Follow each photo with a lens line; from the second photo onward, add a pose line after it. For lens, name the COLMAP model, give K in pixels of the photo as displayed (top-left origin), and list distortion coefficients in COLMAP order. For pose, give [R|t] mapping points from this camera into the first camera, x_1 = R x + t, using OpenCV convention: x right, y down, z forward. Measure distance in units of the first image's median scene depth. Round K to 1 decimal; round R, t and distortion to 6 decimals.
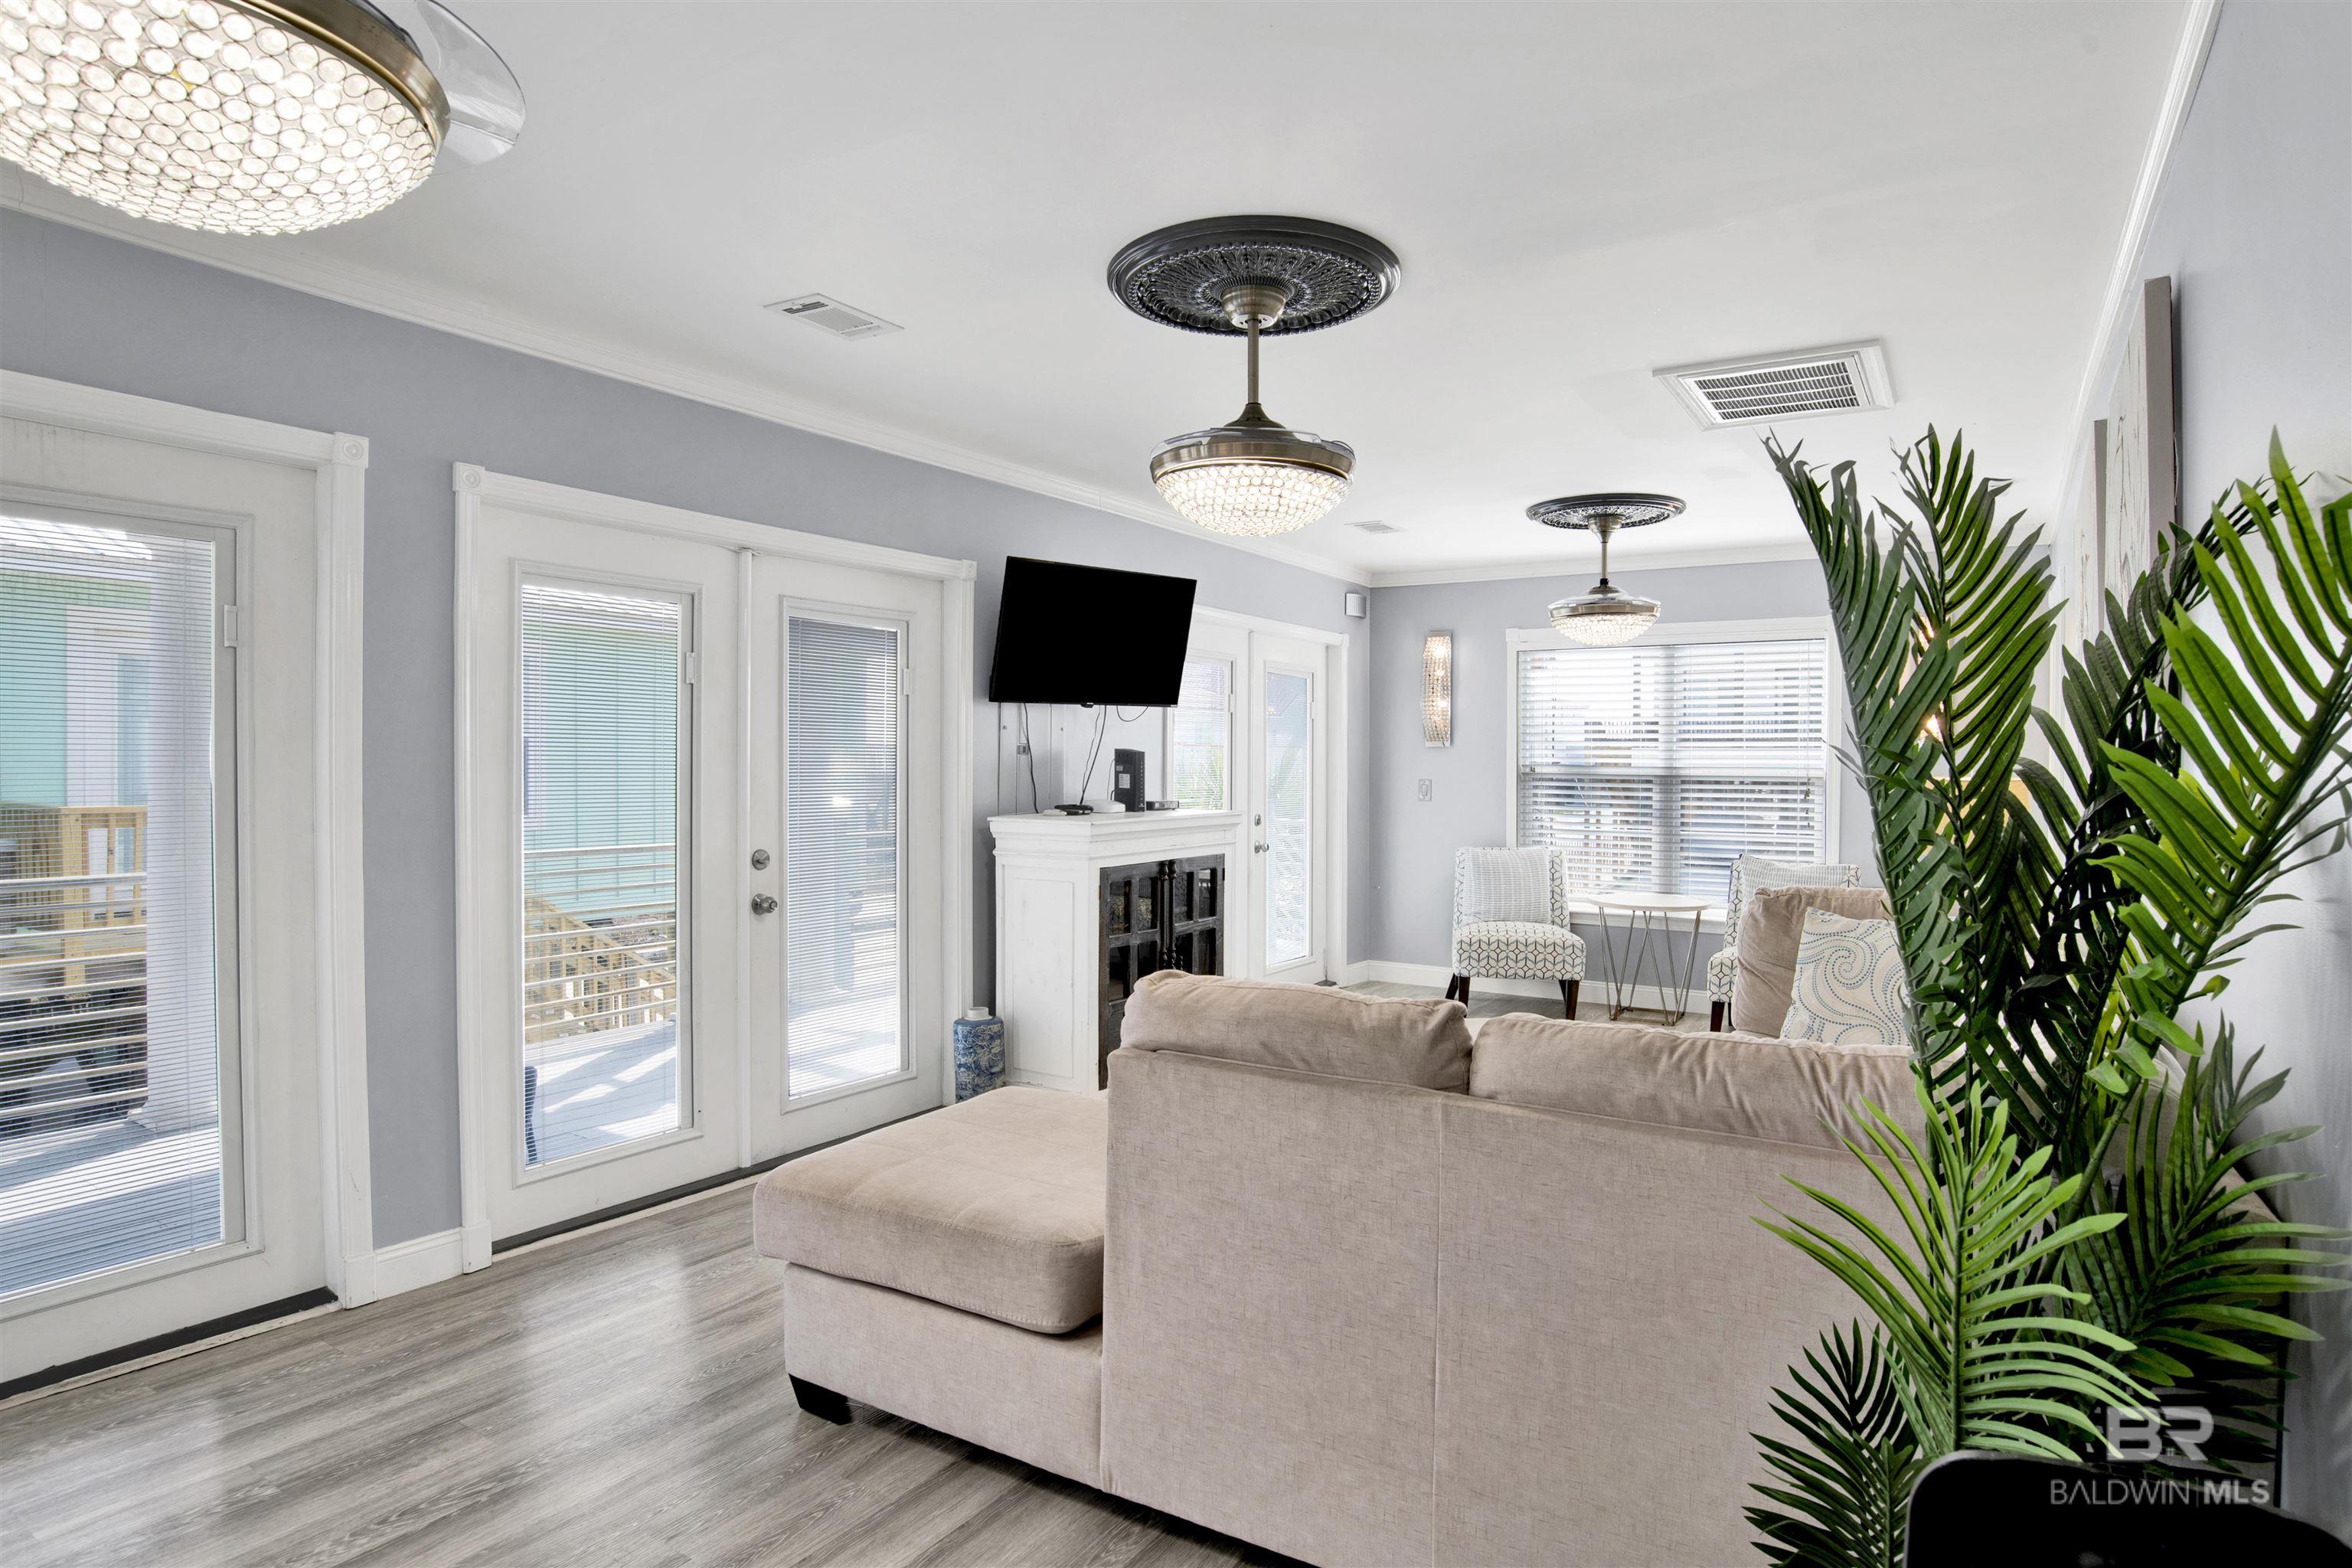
lens RADIAL K [[1269.3, 0, 1173.1], [0, 1269.3, 775.7], [0, 0, 1]] dist [-0.055045, 0.015959]
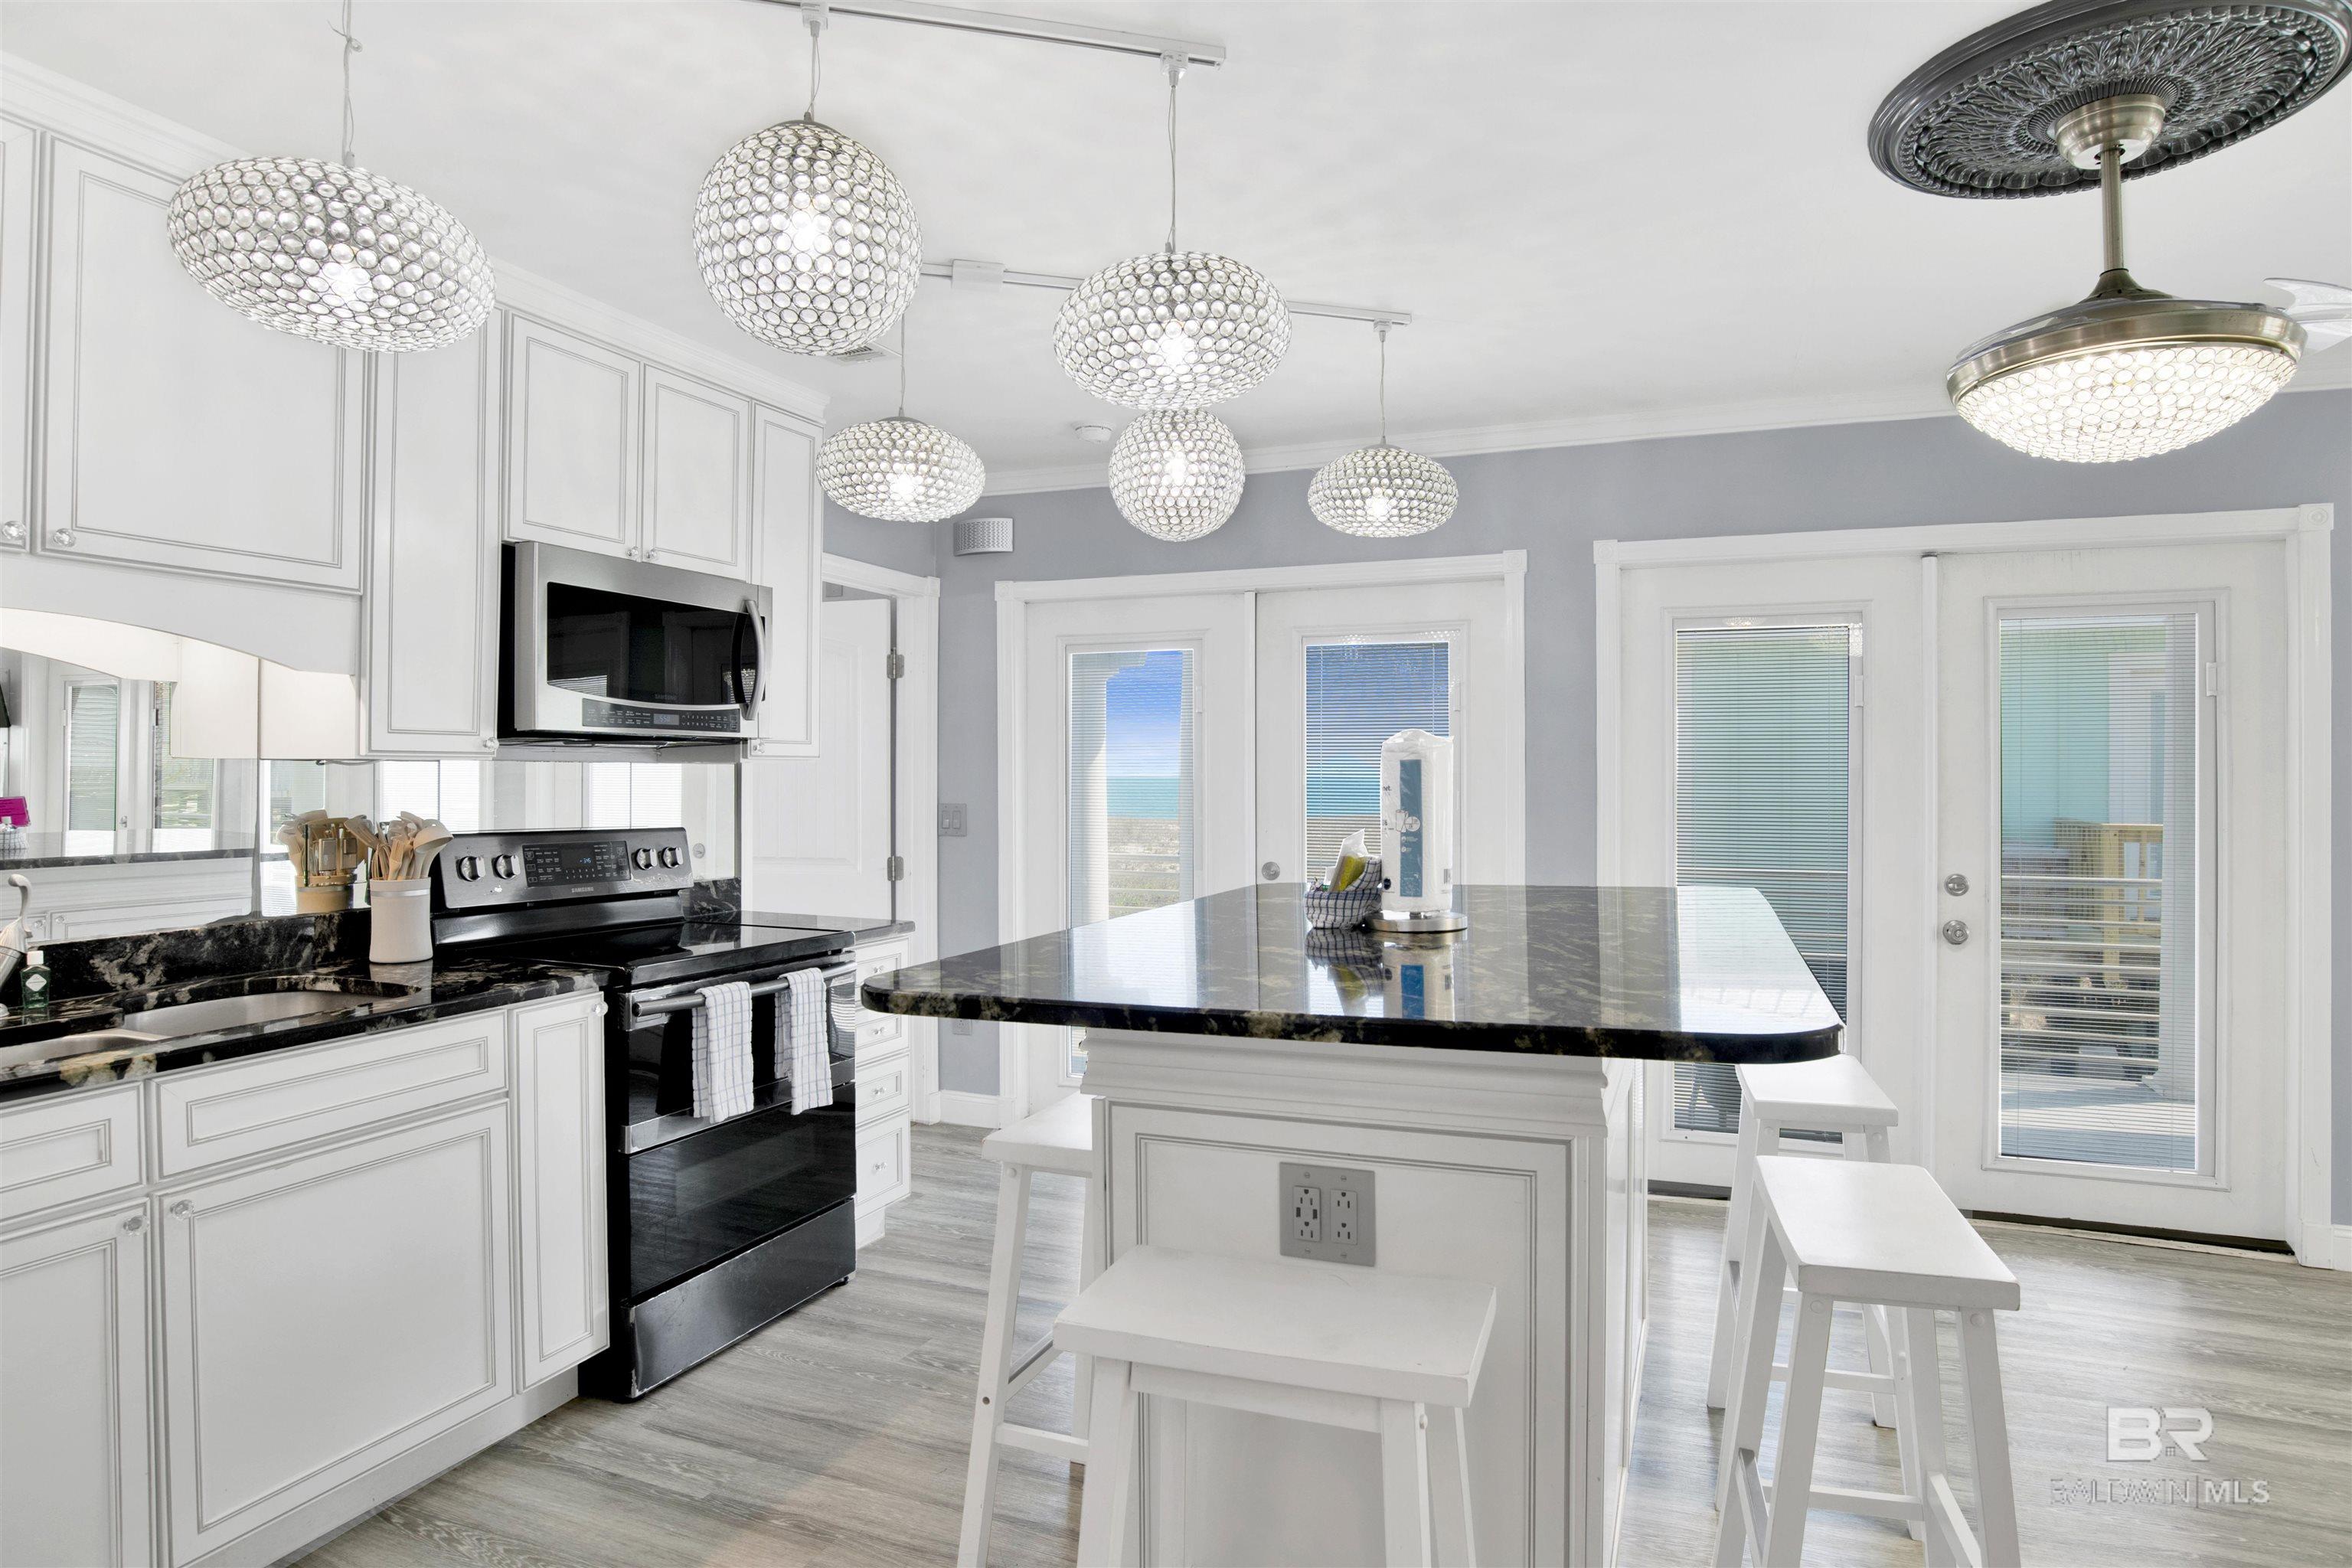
lens RADIAL K [[1269.3, 0, 1191.1], [0, 1269.3, 773.8], [0, 0, 1]] dist [-0.055045, 0.015959]
pose [[0.186282, -0.007174, -0.982470, 0.170806], [-0.012556, 0.999874, -0.009682, -0.000696], [0.982416, 0.014140, 0.186169, -0.156443]]
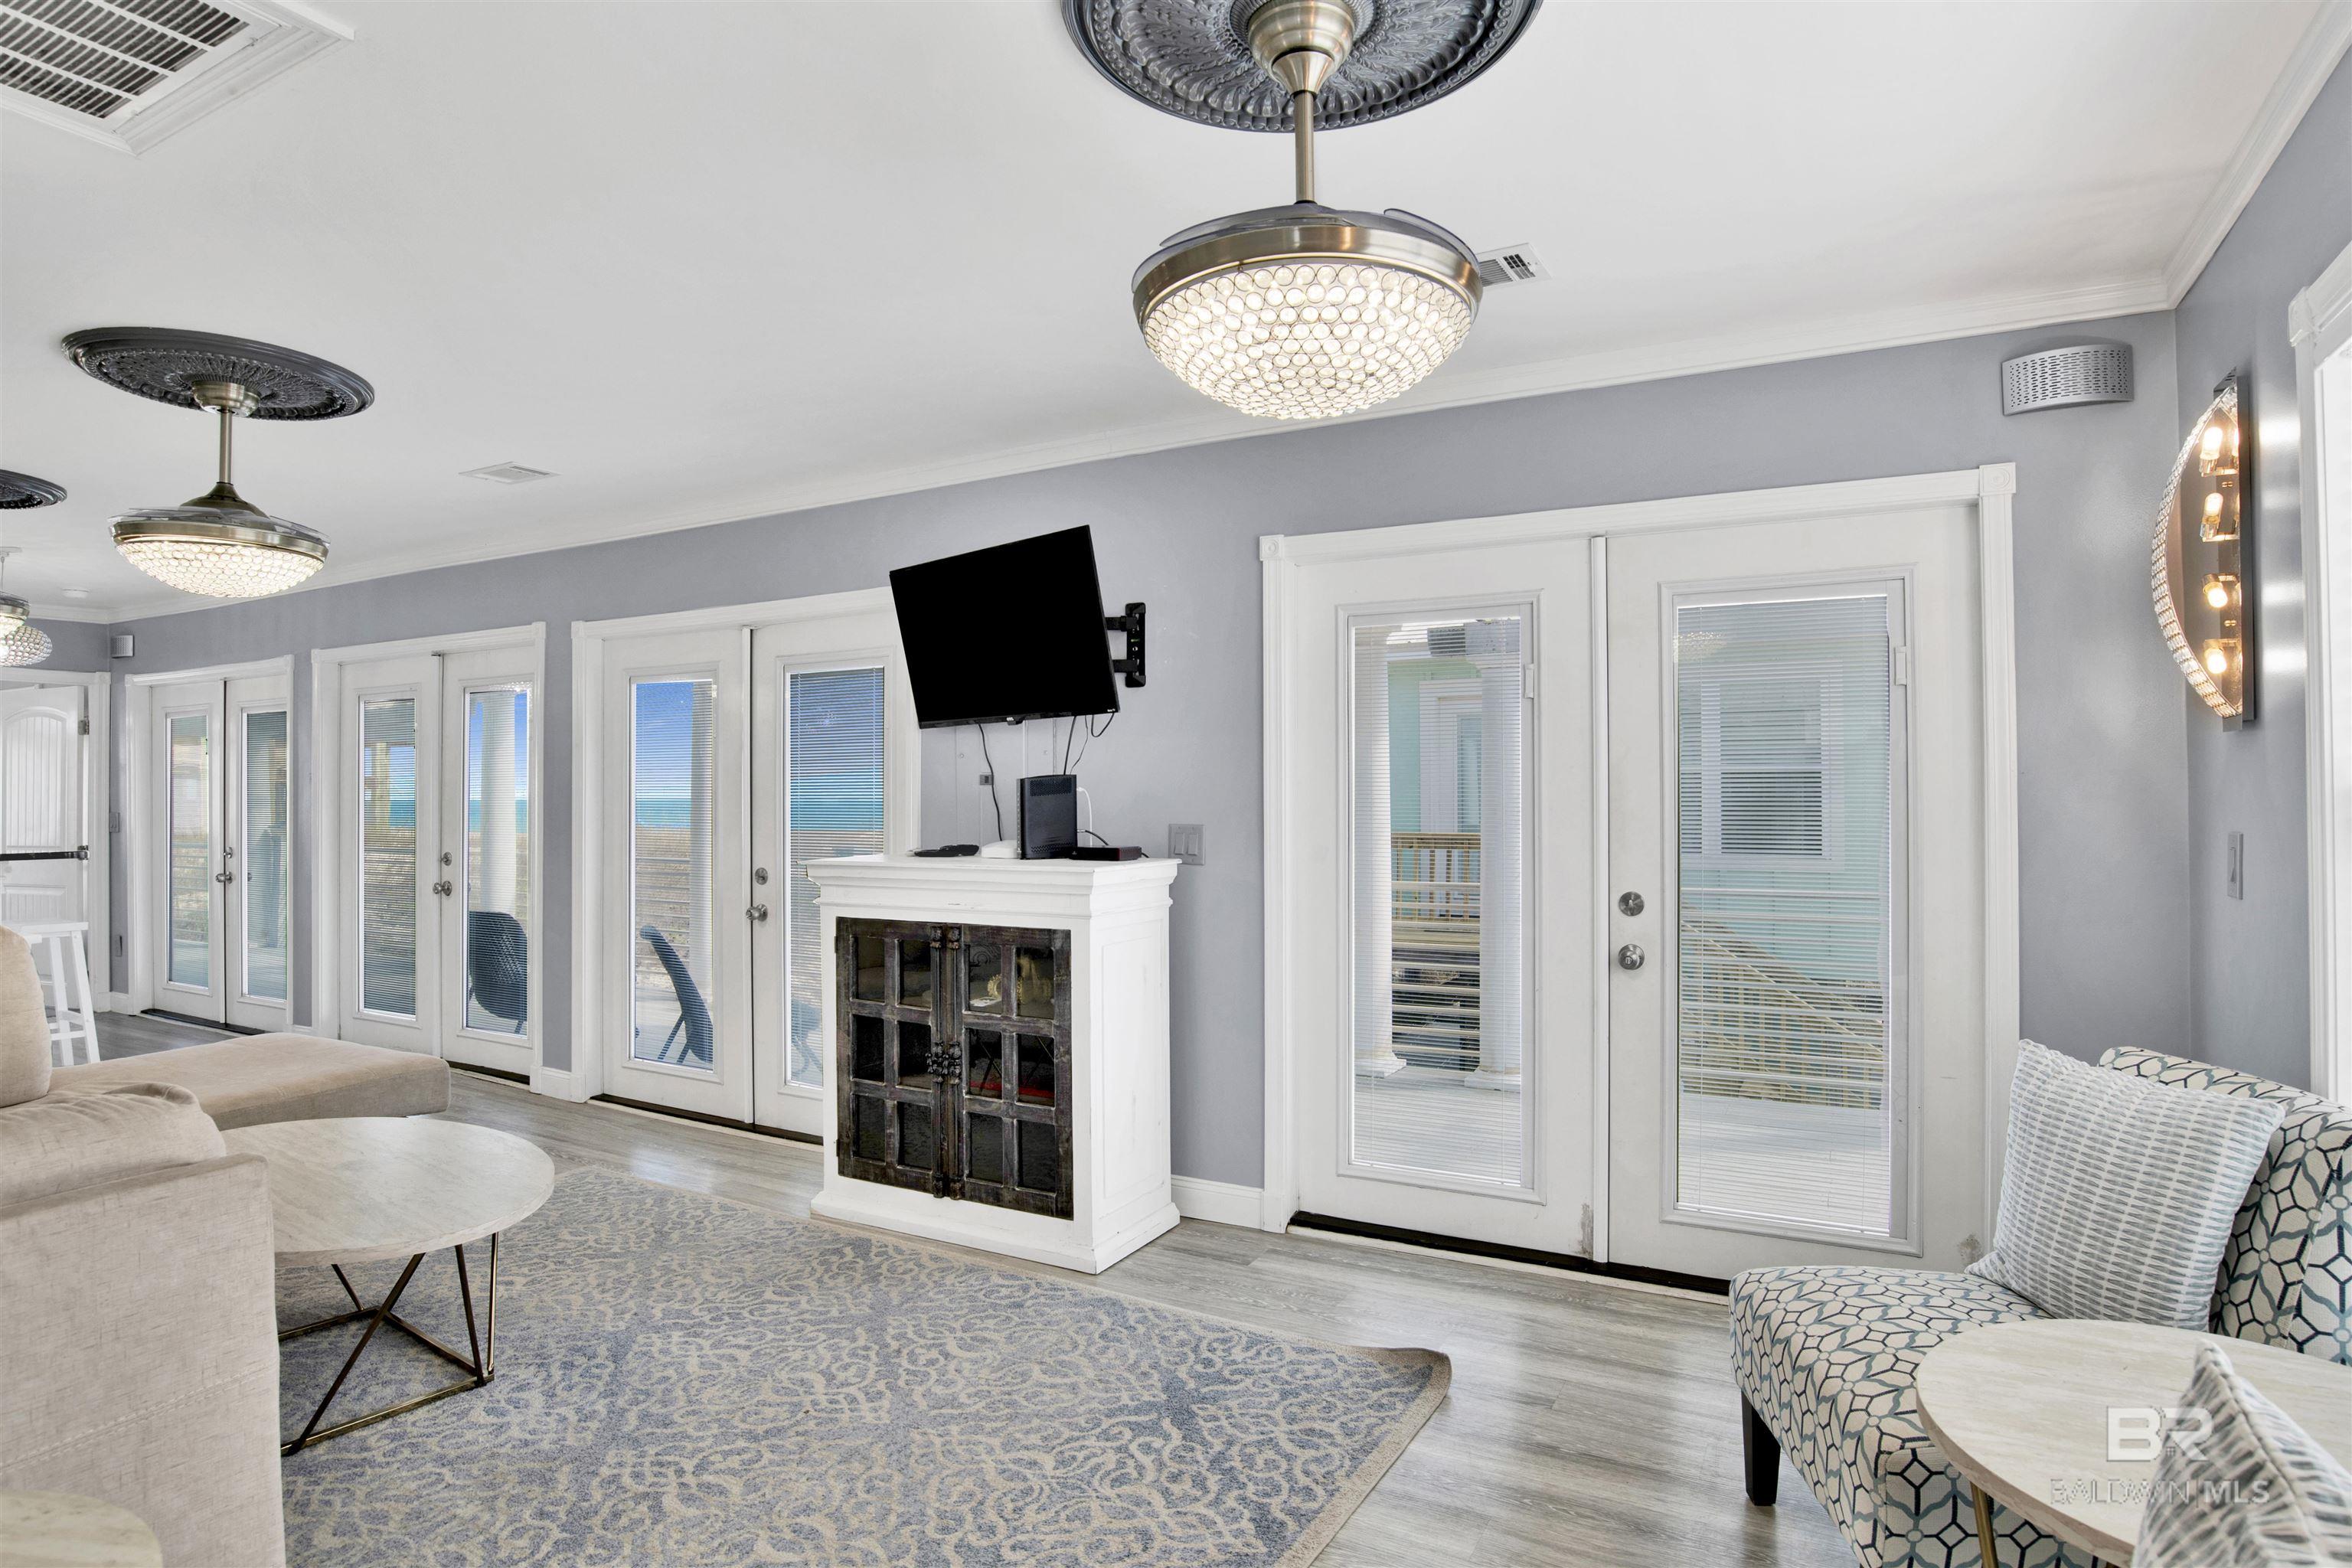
lens RADIAL K [[1269.3, 0, 1248.8], [0, 1269.3, 775.8], [0, 0, 1]] dist [-0.055045, 0.015959]
pose [[0.091038, -0.020587, -0.995635, 0.859029], [-0.005398, 0.999761, -0.021166, -0.006470], [0.995833, 0.007302, 0.090905, 1.251818]]
